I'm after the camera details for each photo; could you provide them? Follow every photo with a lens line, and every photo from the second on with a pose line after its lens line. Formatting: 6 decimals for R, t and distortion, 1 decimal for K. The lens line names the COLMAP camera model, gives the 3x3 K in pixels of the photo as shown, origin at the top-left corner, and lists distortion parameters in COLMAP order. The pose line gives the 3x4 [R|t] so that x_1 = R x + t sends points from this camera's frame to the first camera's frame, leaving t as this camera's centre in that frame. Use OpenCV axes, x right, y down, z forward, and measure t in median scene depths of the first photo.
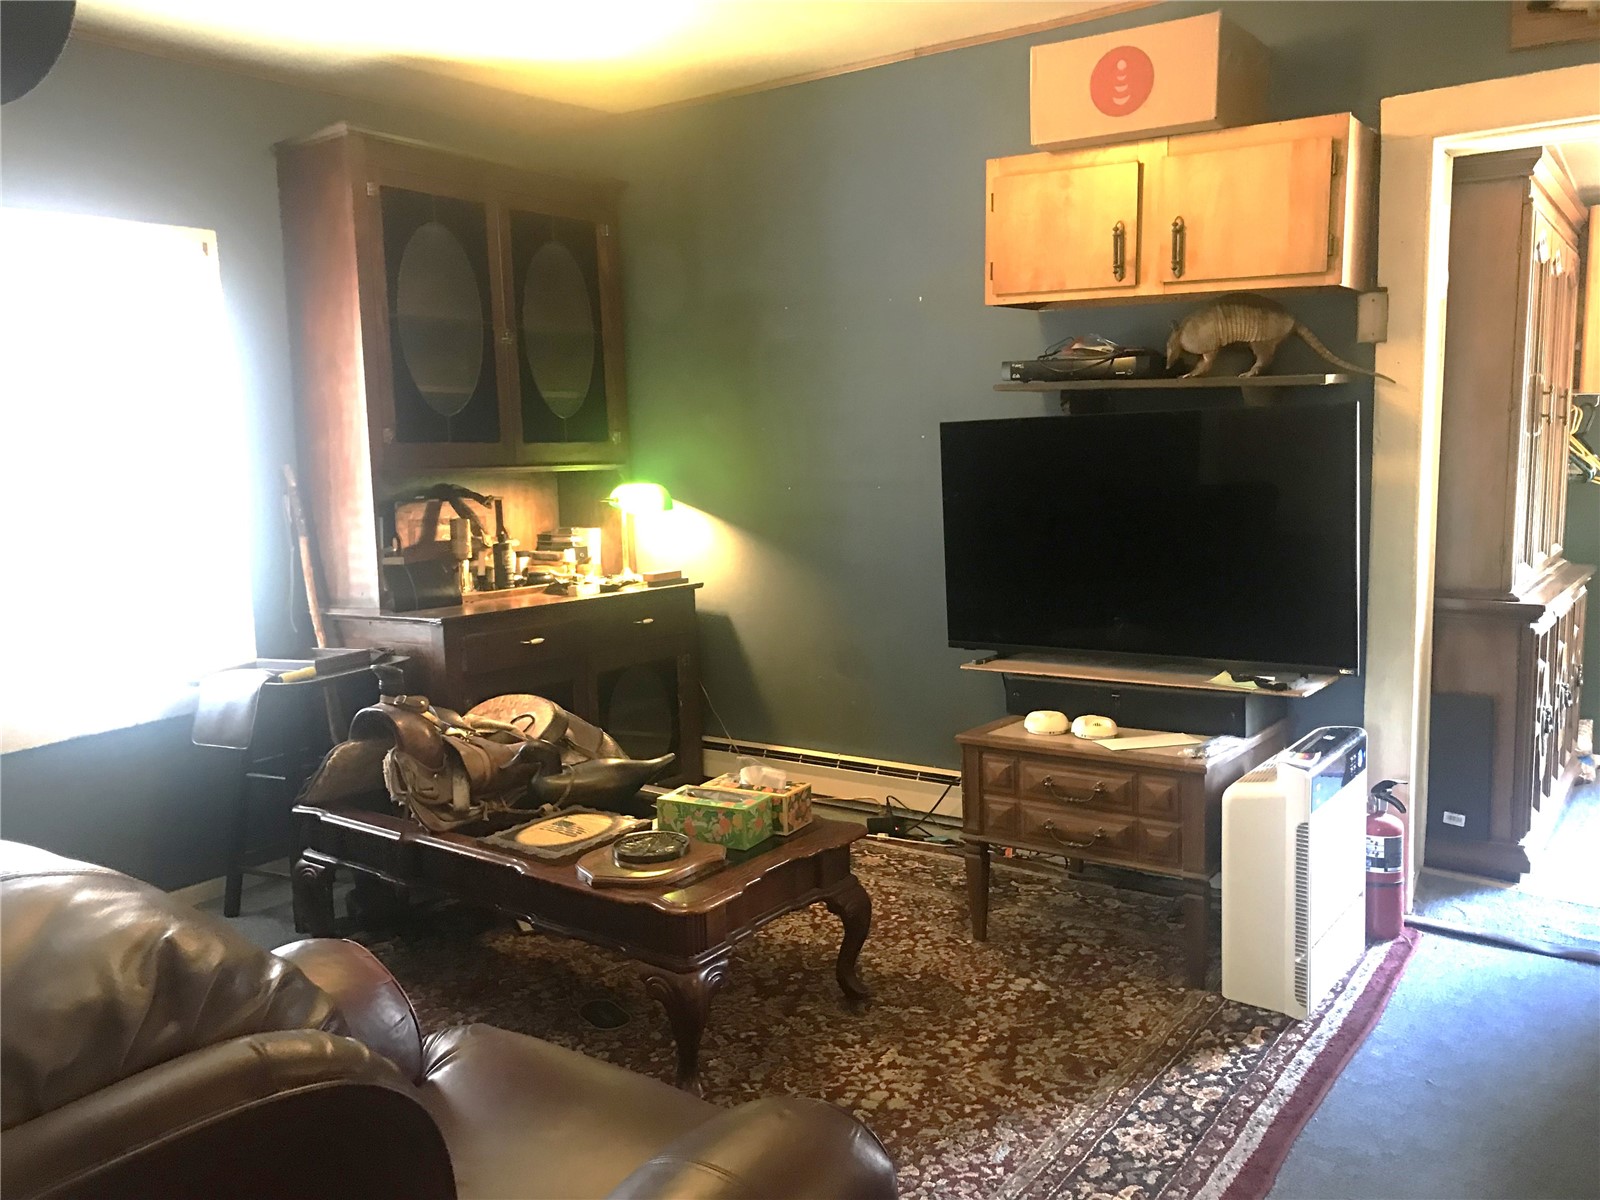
lens RADIAL K [[1309.4, 0, 792.1], [0, 1309.4, 573.8], [0, 0, 1]] dist [0.008248, -0.009380]
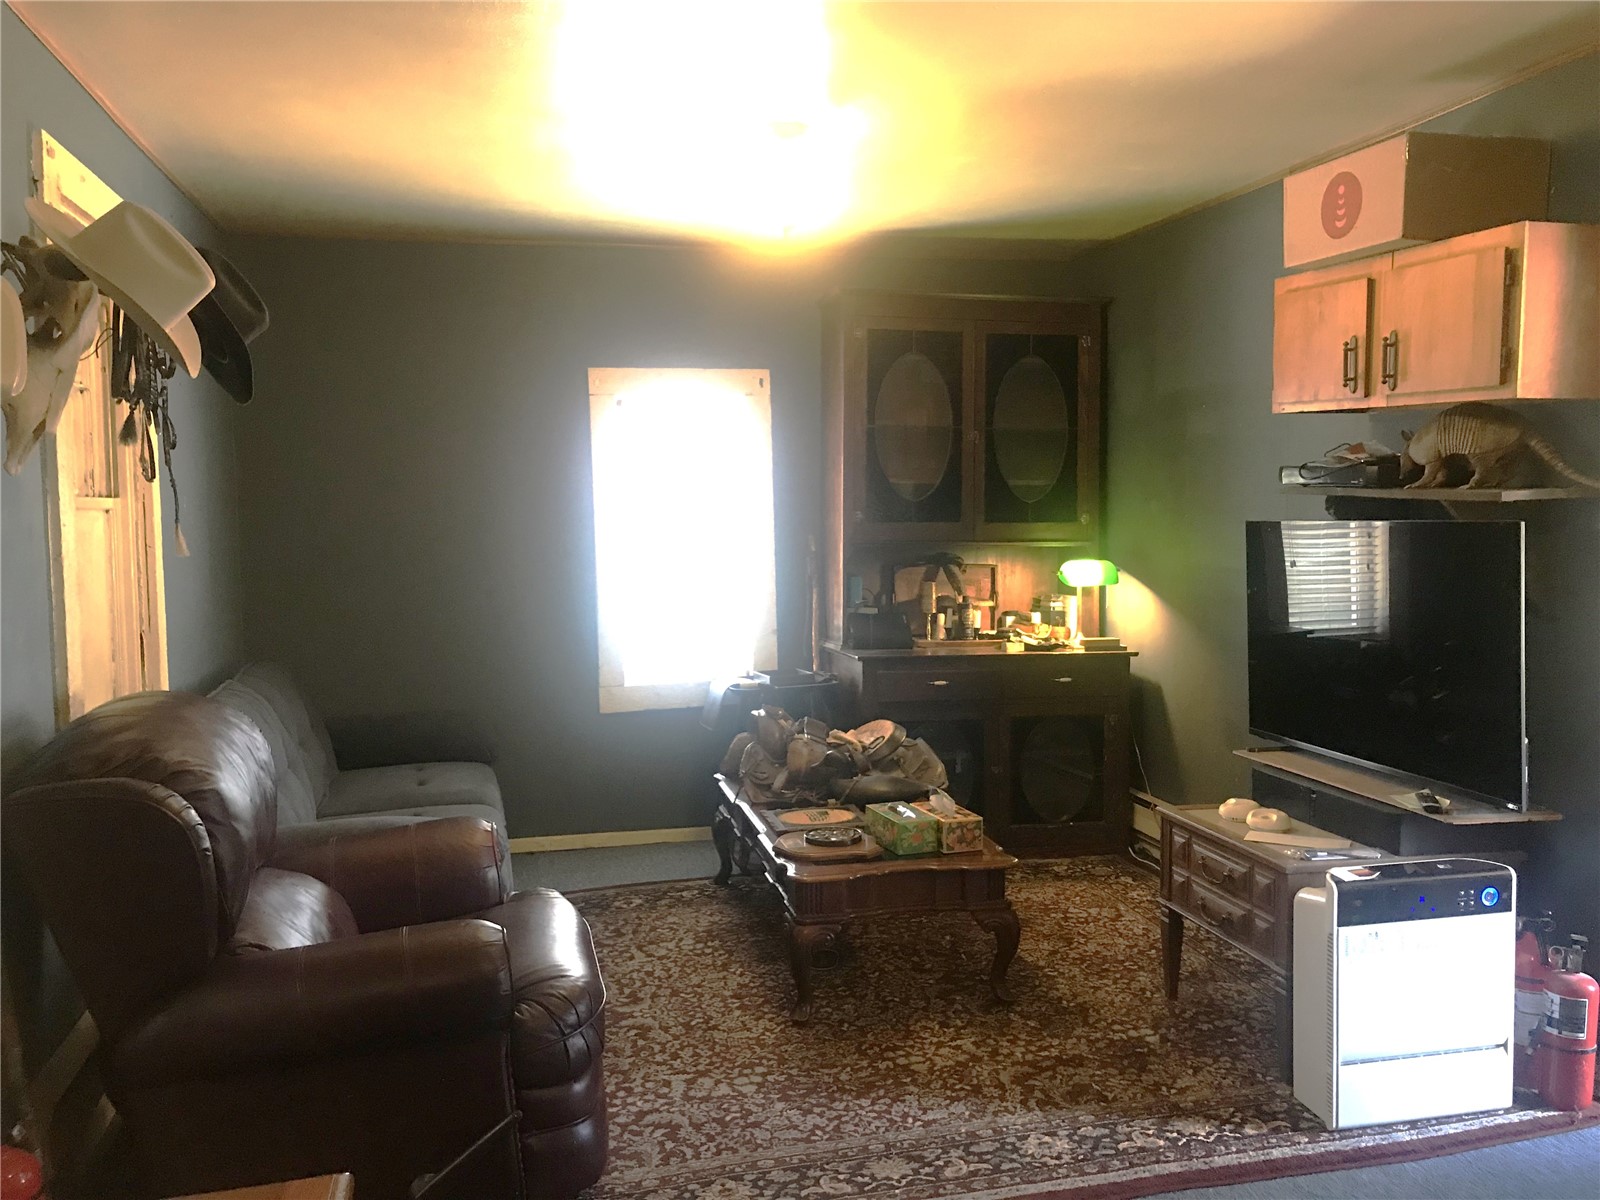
lens RADIAL K [[1316.6, 0, 804.4], [0, 1316.6, 571.9], [0, 0, 1]] dist [0.015851, 0.005986]
pose [[0.761804, 0.056796, -0.645313, 0.630941], [-0.079148, 0.996847, -0.005700, -0.046518], [0.642955, 0.055418, 0.763897, -0.060813]]
